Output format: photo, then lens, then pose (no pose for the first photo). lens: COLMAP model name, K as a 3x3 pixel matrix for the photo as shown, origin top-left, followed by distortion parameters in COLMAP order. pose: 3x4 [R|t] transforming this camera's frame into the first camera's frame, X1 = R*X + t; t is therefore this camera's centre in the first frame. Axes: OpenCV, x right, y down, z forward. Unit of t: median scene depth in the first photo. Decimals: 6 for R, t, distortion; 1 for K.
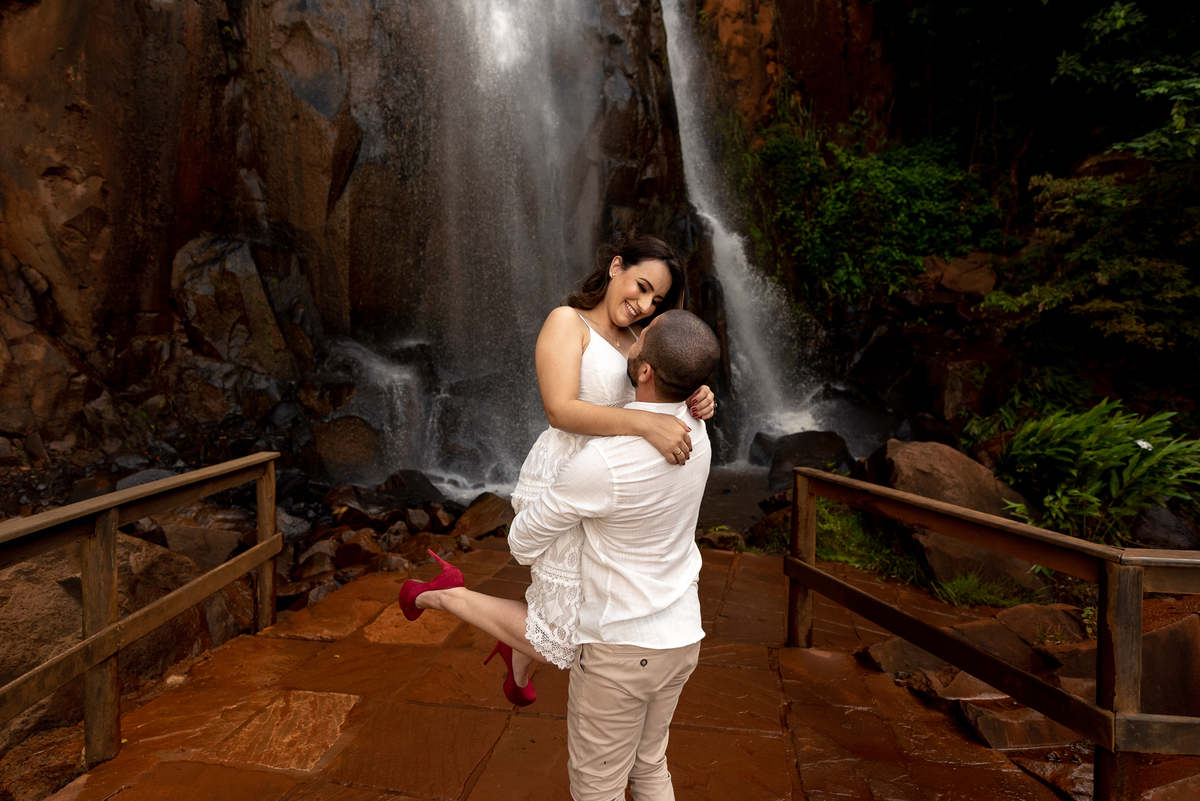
lens RADIAL K [[646.7, 0, 597.5], [0, 646.7, 375.2], [0, 0, 1]] dist [0.016884, -0.009039]
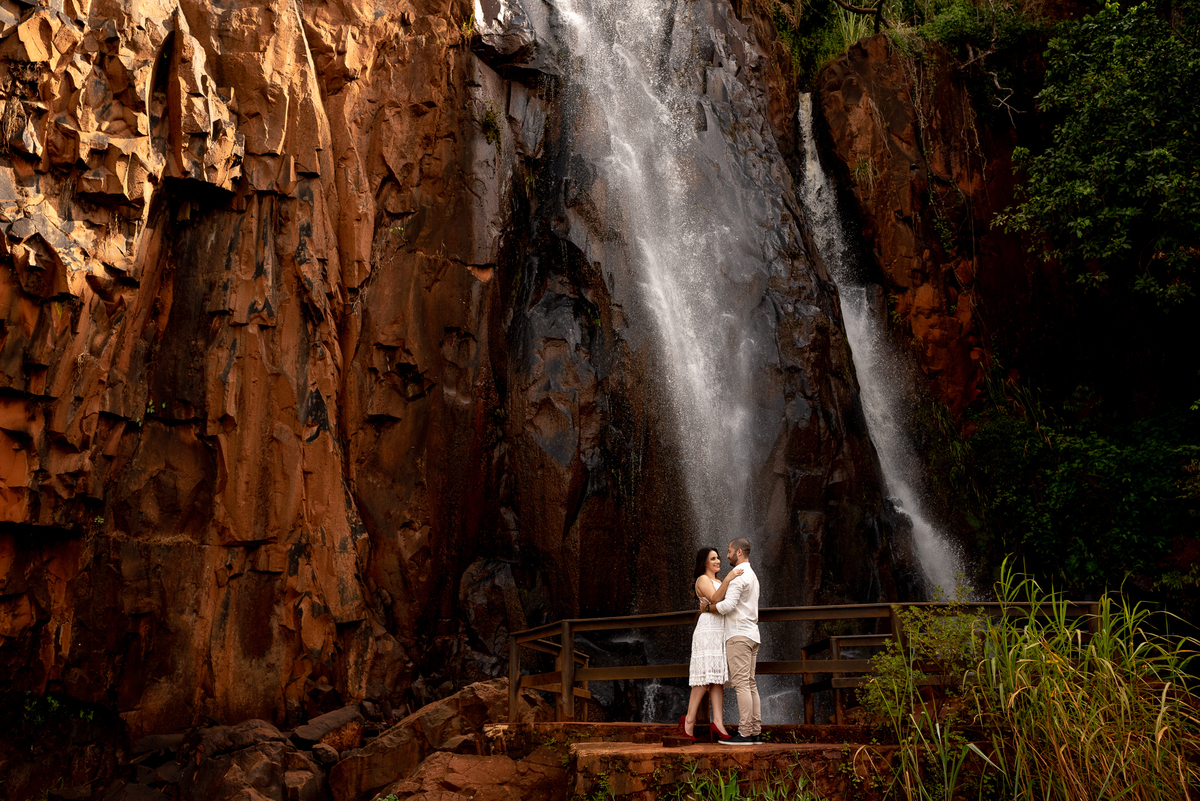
lens RADIAL K [[1118.5, 0, 600.0], [0, 1118.5, 400.5], [0, 0, 1]] dist [0.026057, 0.008876]
pose [[0.961392, -0.092367, -0.259219, 0.257833], [0.006775, 0.949644, -0.313258, 0.194002], [0.275100, 0.299408, 0.913605, -1.116241]]
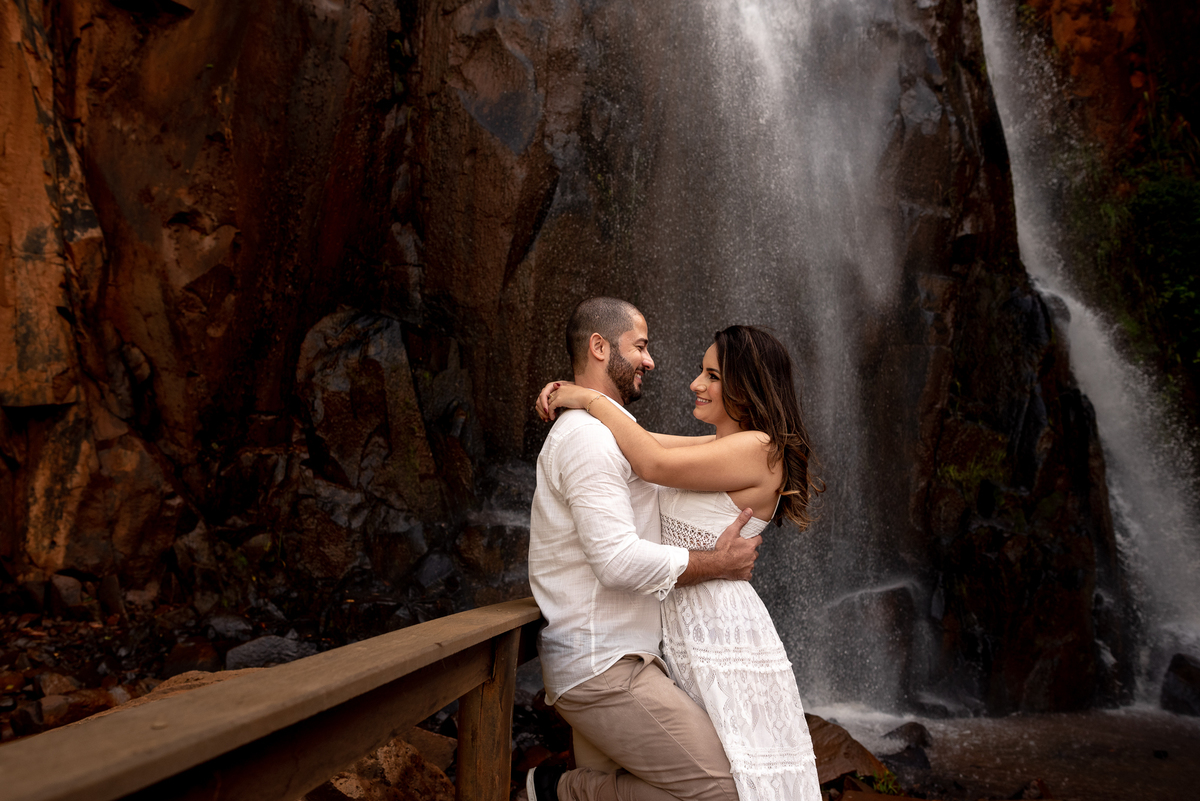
lens RADIAL K [[956.3, 0, 599.6], [0, 956.3, 385.5], [0, 0, 1]] dist [-0.017446, 0.009362]
pose [[0.981914, 0.013641, -0.188834, -0.129254], [-0.047398, 0.983350, -0.175430, 0.034664], [0.183297, 0.181208, 0.966212, 0.058730]]
